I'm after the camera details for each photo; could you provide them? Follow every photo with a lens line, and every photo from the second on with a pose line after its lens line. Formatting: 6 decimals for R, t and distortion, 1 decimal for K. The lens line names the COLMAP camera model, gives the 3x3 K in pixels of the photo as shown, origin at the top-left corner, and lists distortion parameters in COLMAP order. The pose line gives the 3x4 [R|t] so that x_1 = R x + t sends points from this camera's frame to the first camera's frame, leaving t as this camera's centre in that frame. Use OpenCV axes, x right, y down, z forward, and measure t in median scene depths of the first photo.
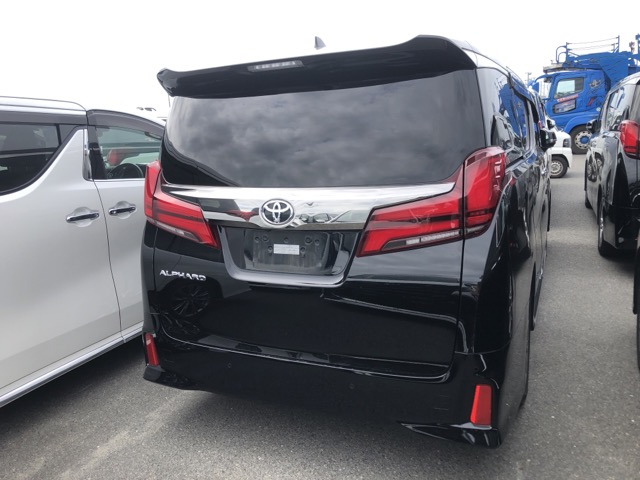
lens RADIAL K [[518.2, 0, 315.7], [0, 518.2, 242.6], [0, 0, 1]] dist [0.025228, -0.017612]
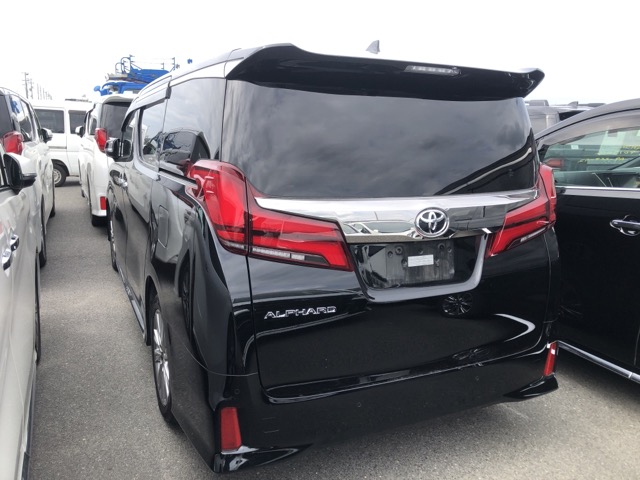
lens RADIAL K [[518.2, 0, 315.7], [0, 518.2, 242.6], [0, 0, 1]] dist [0.025228, -0.017612]
pose [[0.640514, -0.091894, 0.762428, -0.908492], [0.100246, 0.994325, 0.035627, -0.073717], [-0.761375, 0.053611, 0.646091, 0.521107]]
